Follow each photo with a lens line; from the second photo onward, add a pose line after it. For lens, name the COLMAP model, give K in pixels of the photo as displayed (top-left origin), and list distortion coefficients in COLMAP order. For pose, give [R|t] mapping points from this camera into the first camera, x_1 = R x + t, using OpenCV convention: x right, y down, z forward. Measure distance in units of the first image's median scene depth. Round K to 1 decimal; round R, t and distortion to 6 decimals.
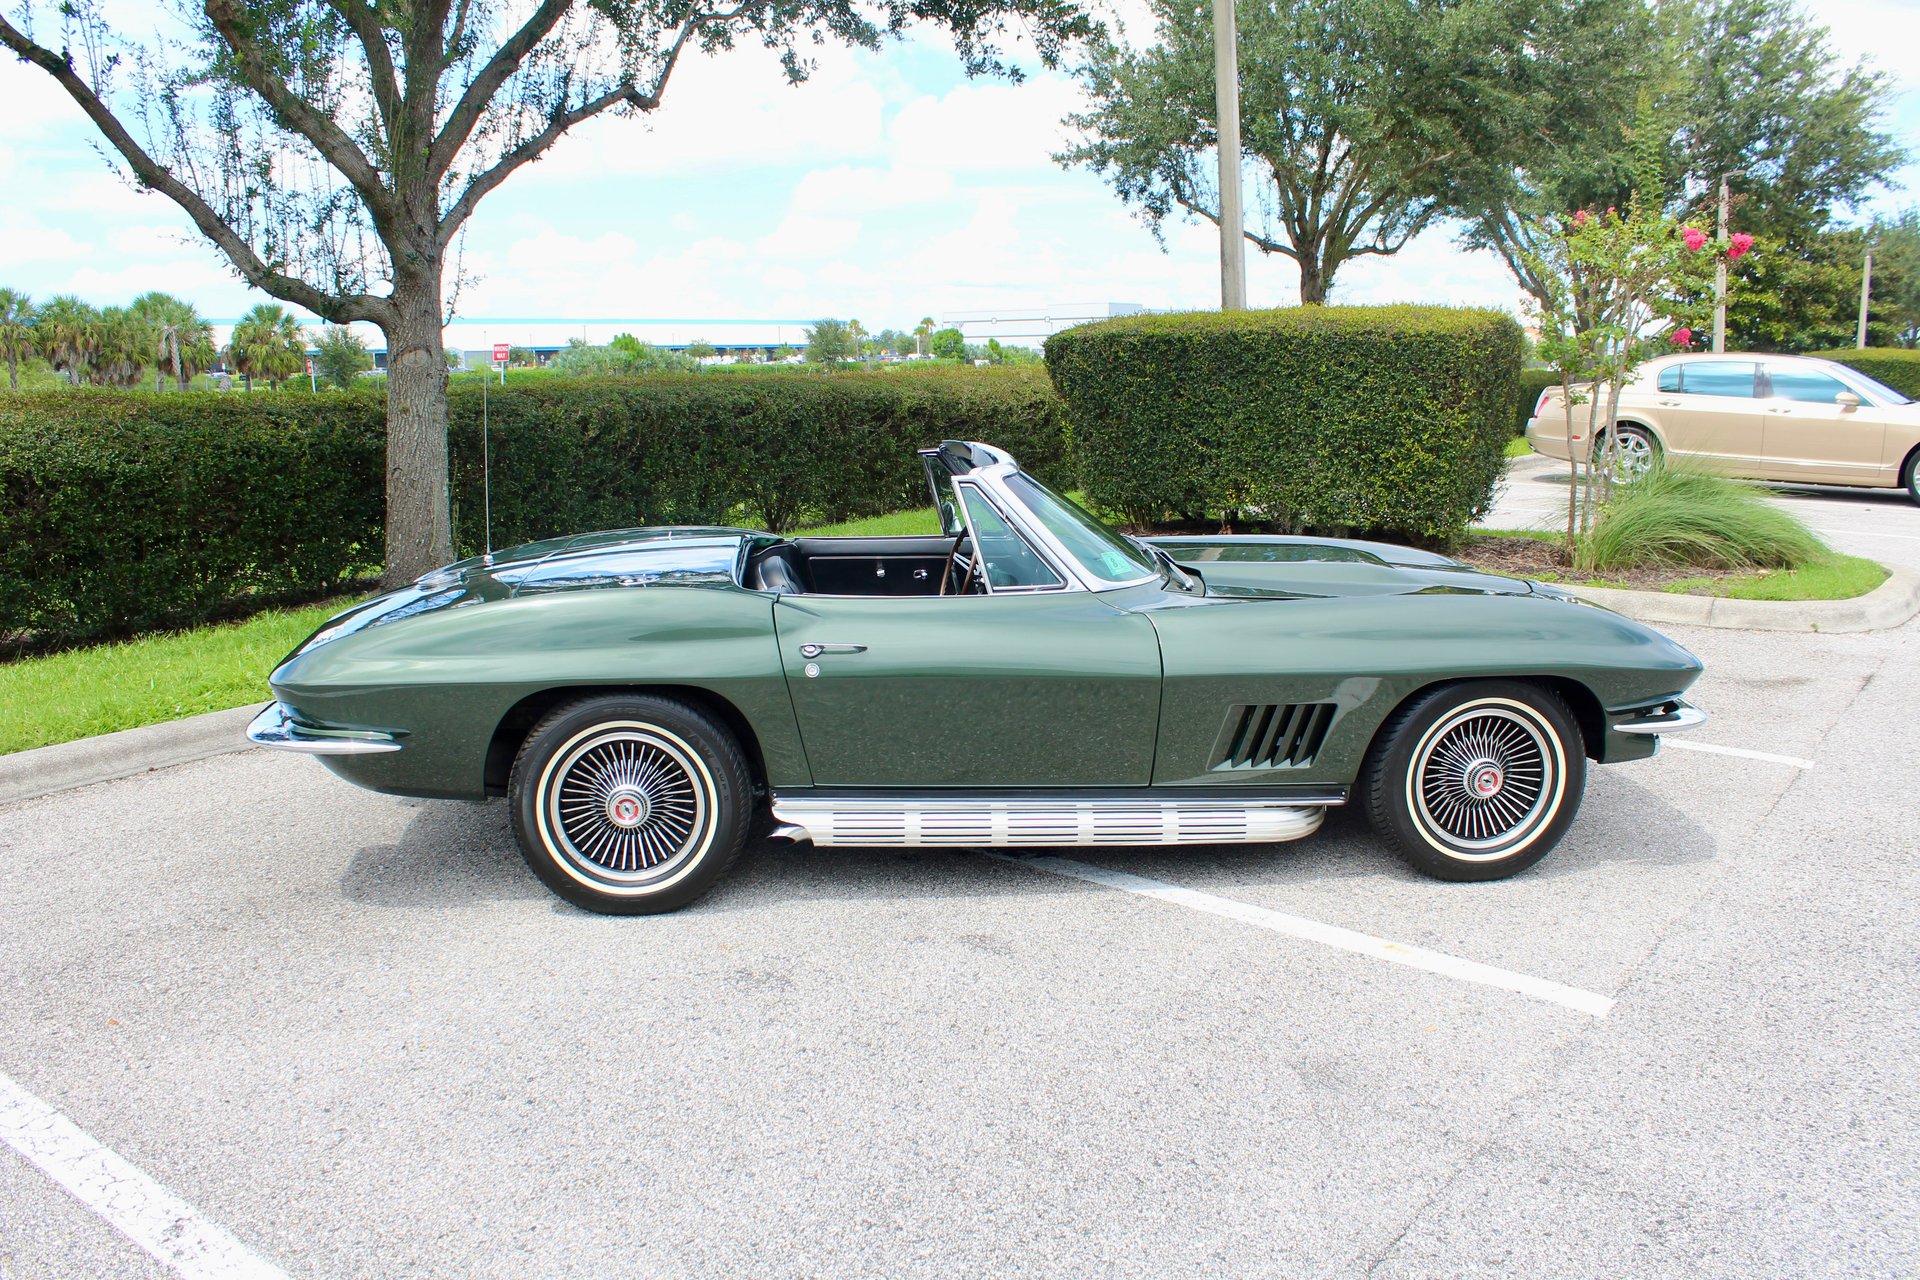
lens RADIAL K [[1599.7, 0, 966.7], [0, 1599.7, 669.9], [0, 0, 1]] dist [-0.161452, 0.129126]
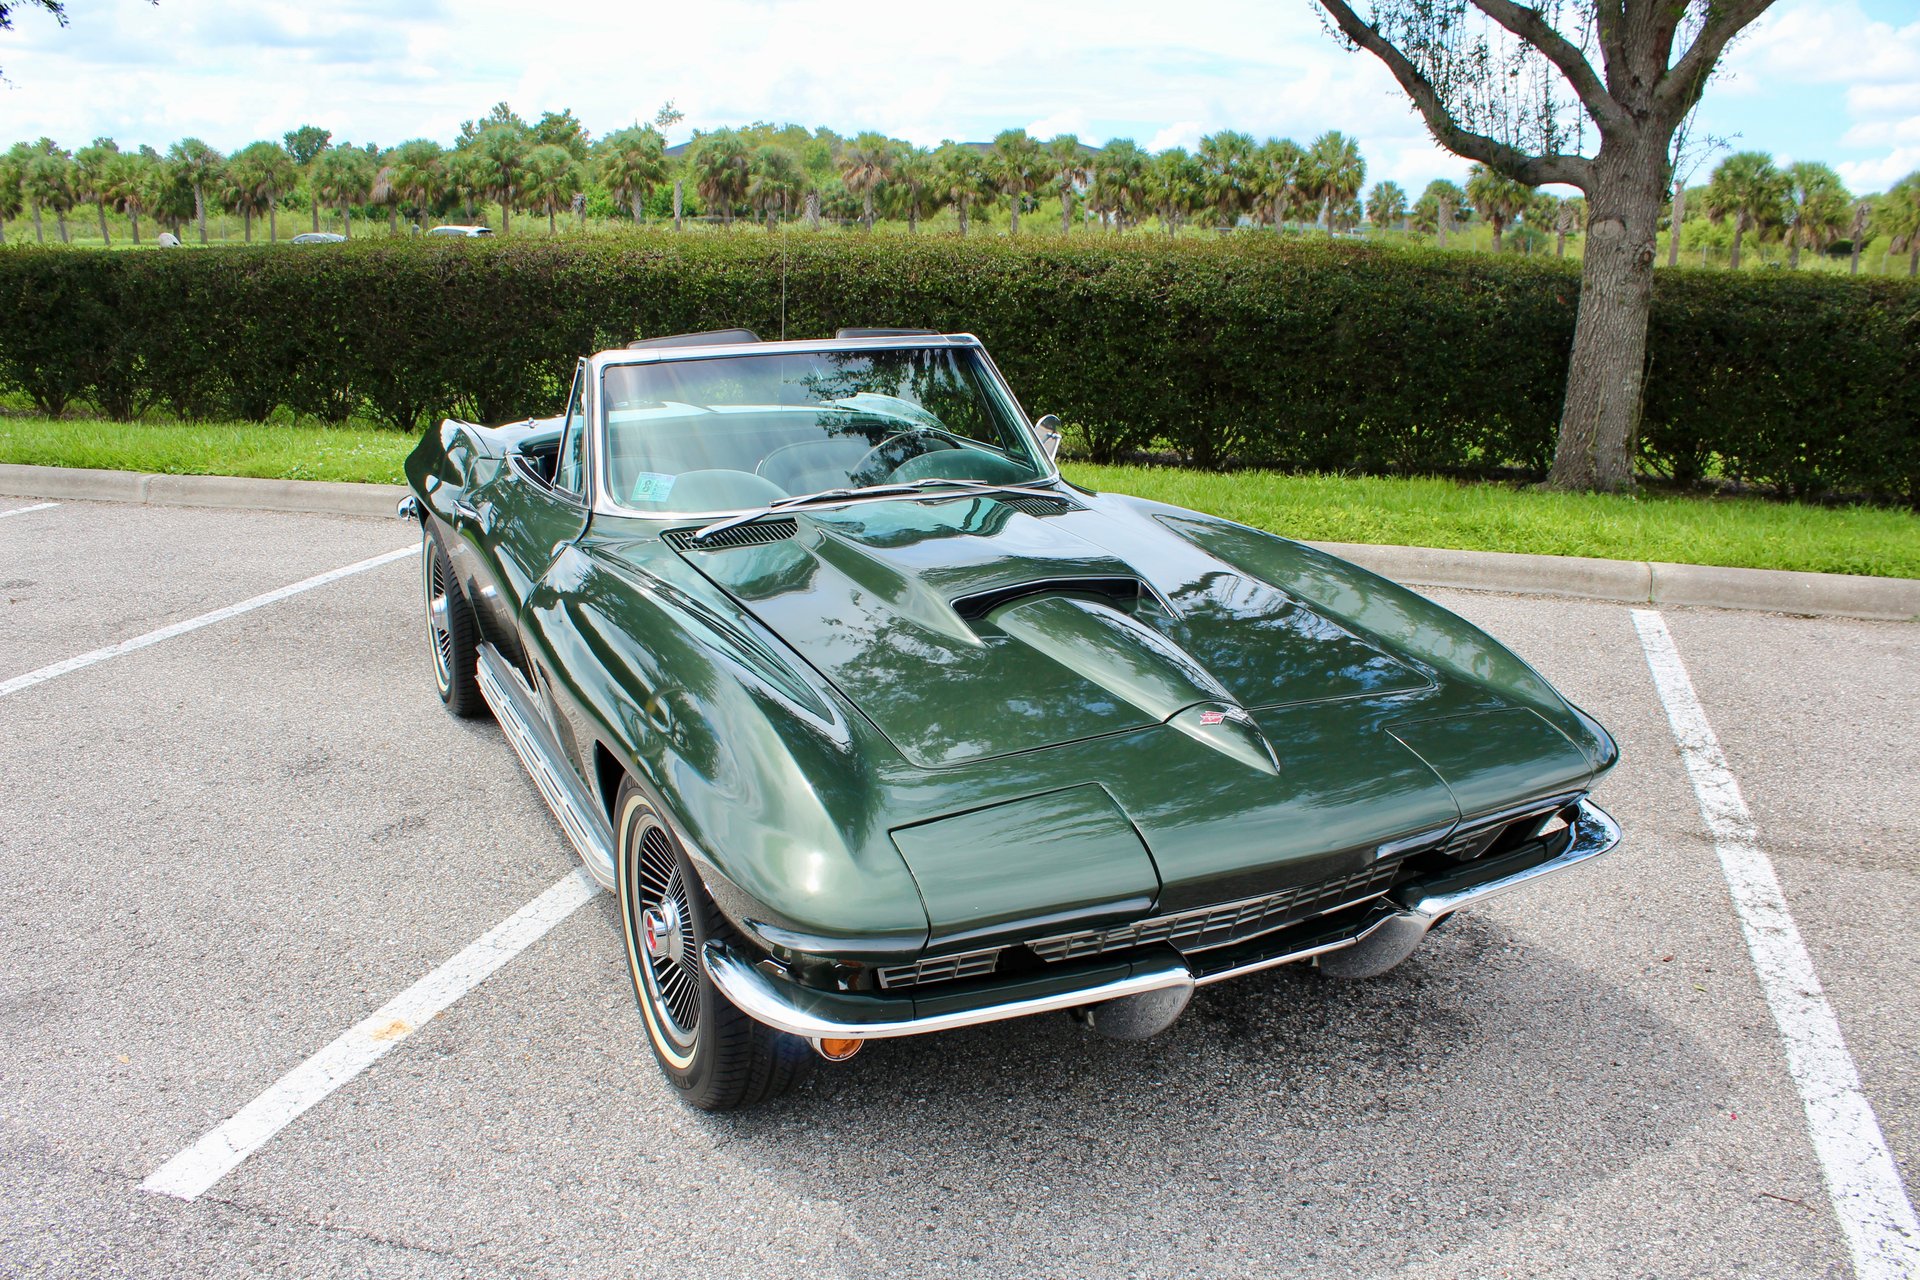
lens RADIAL K [[1598.0, 0, 964.7], [0, 1598.0, 663.0], [0, 0, 1]] dist [-0.165951, 0.141838]
pose [[0.355326, 0.273310, -0.893893, 0.404892], [-0.202801, 0.956061, 0.211704, -0.083699], [0.912478, 0.106059, 0.395141, 0.384418]]
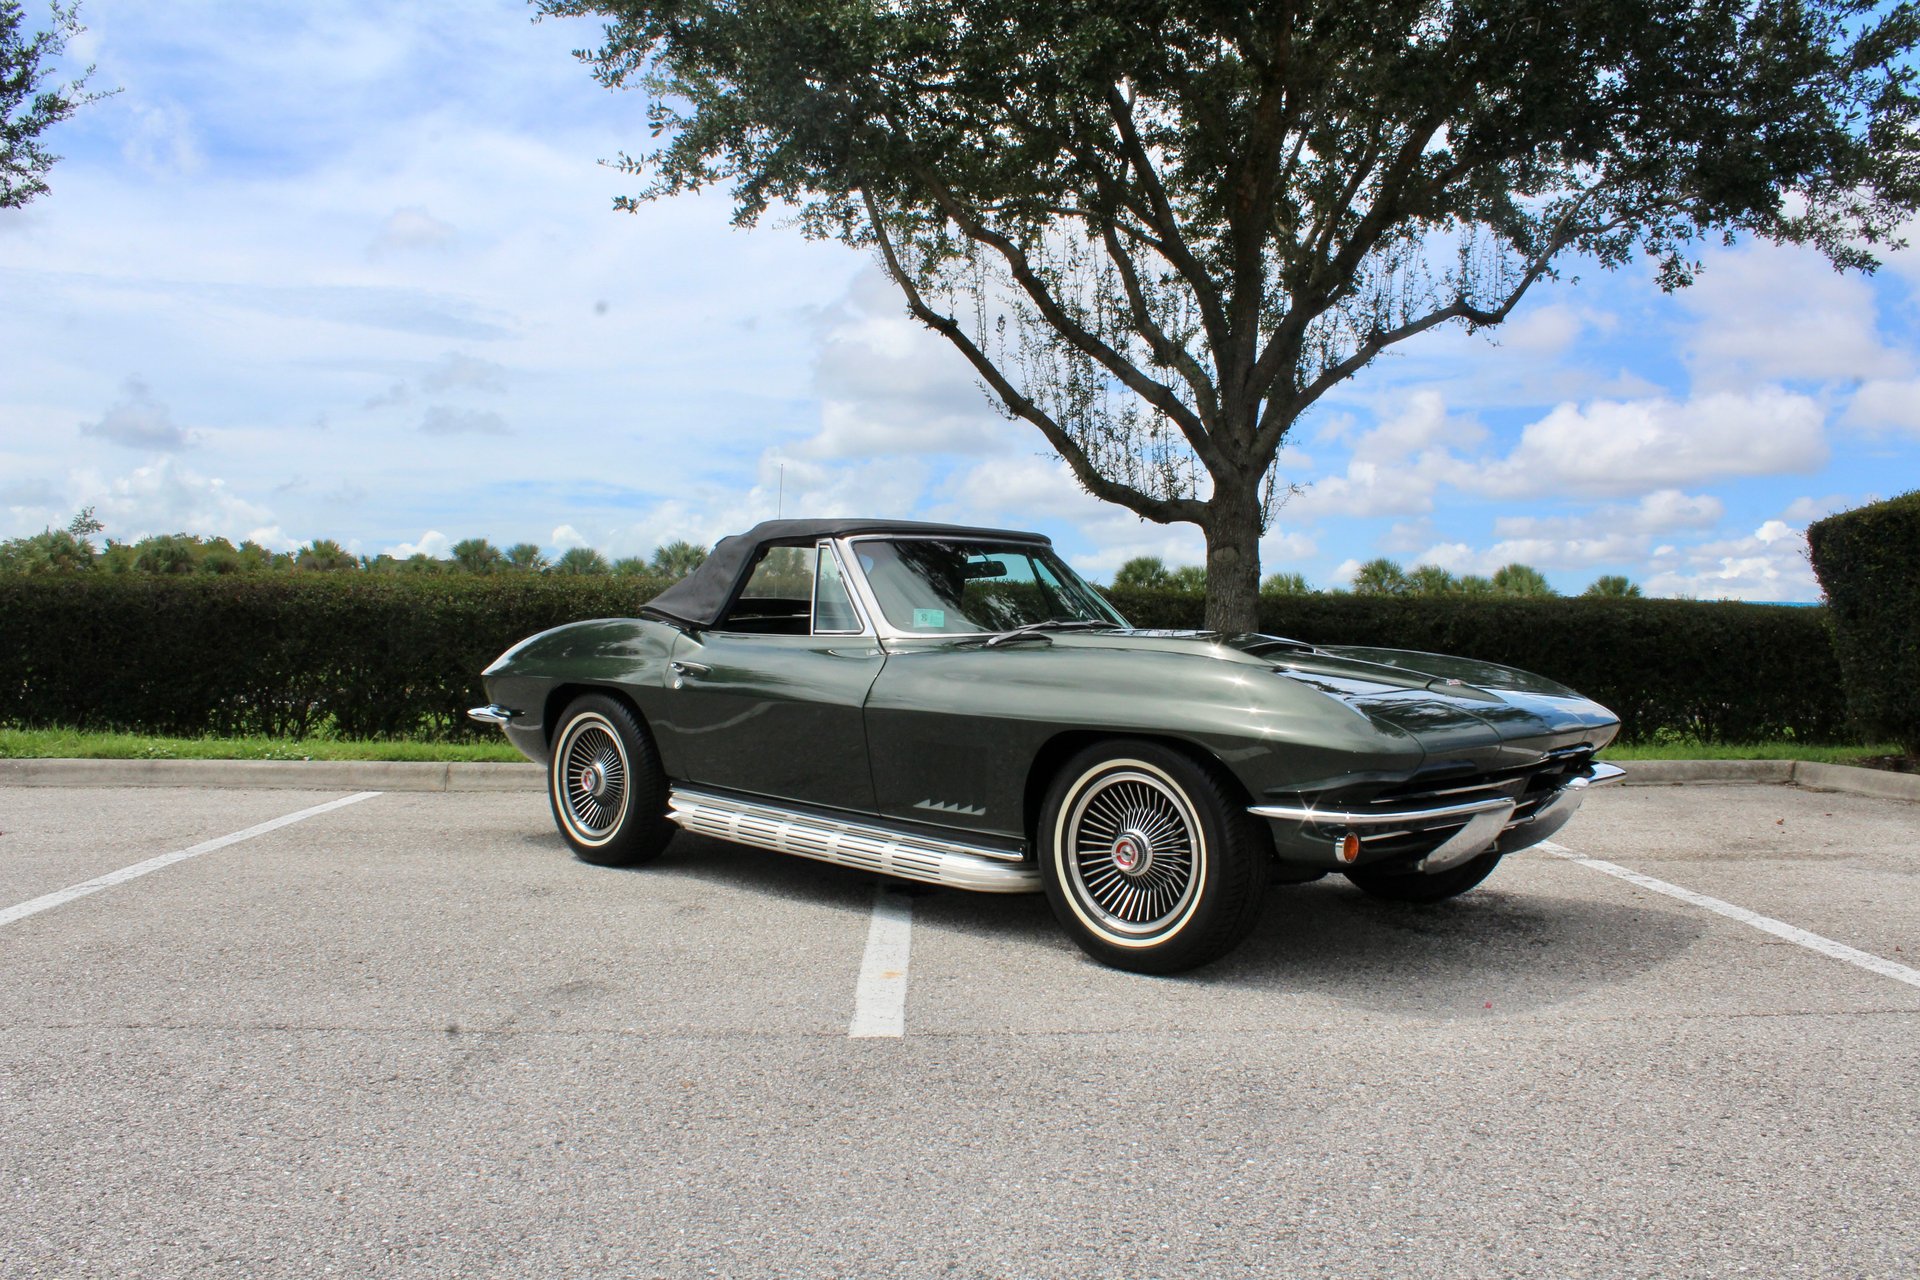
lens RADIAL K [[1599.7, 0, 964.4], [0, 1599.7, 668.3], [0, 0, 1]] dist [-0.161452, 0.129126]
pose [[0.659944, 0.033534, -0.750566, 0.427061], [-0.167400, 0.980454, -0.103383, 0.034578], [0.732429, 0.193872, 0.652658, 0.142996]]
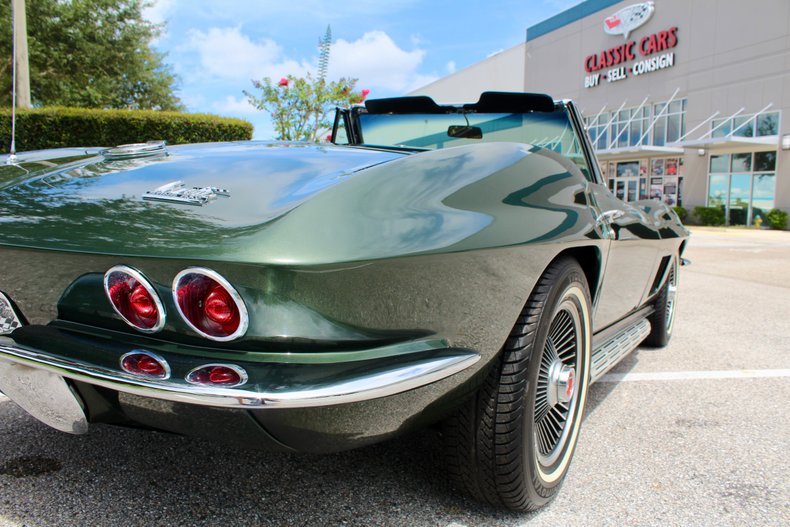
lens RADIAL K [[657.5, 0, 394.8], [0, 657.5, 261.5], [0, 0, 1]] dist [-0.165951, 0.141838]
pose [[0.584166, -0.041698, 0.810563, -0.244383], [0.118695, 0.992331, -0.034494, 0.007545], [-0.802908, 0.116360, 0.584635, 0.360630]]
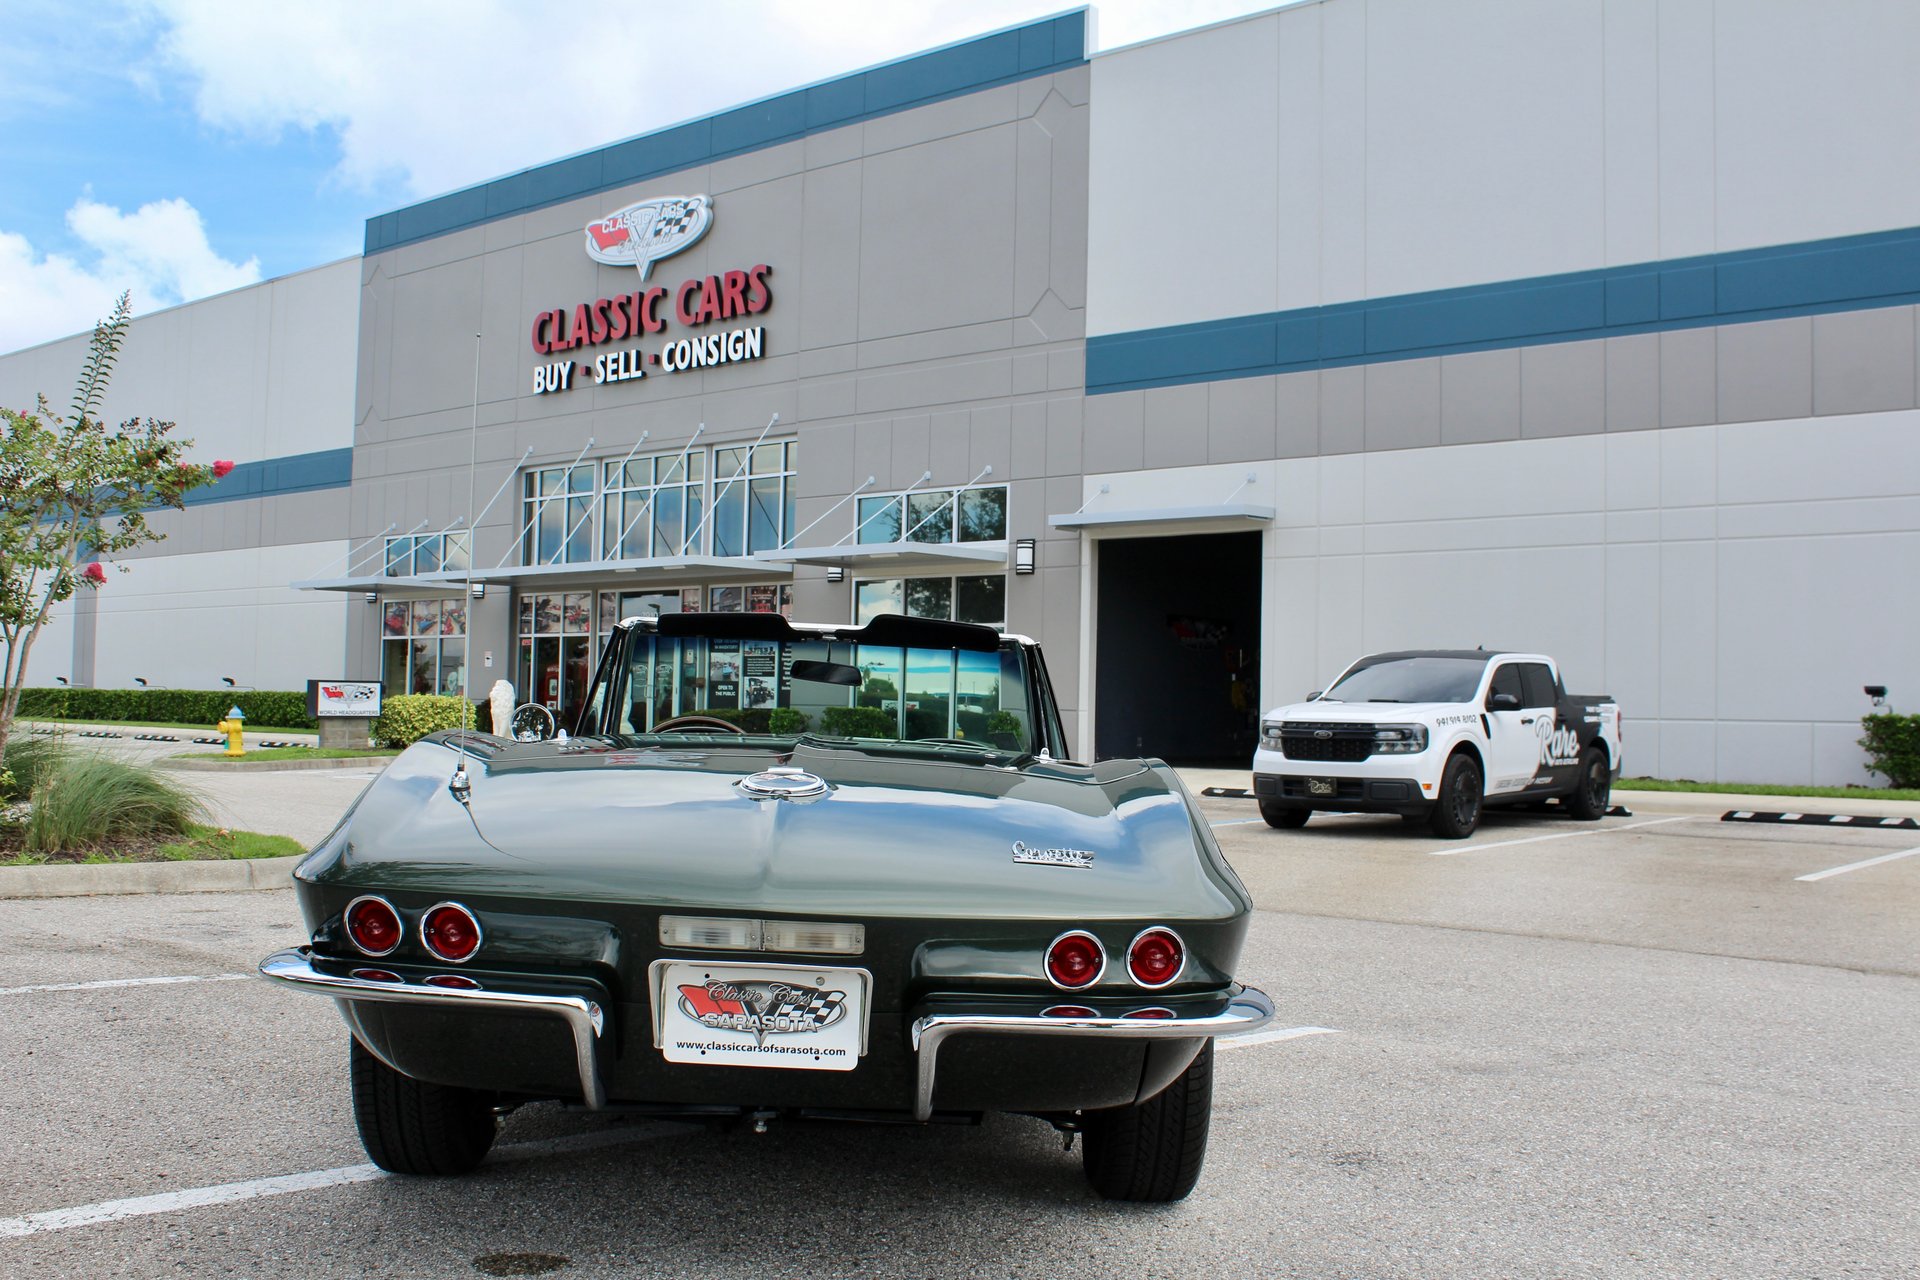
lens RADIAL K [[1857.7, 0, 957.5], [0, 1857.7, 642.9], [0, 0, 1]] dist [-0.098040, 0.000000]
pose [[0.079434, 0.053483, 0.995404, -0.472358], [0.168284, 0.983508, -0.066273, -0.025588], [-0.982533, 0.172775, 0.069123, 0.430646]]
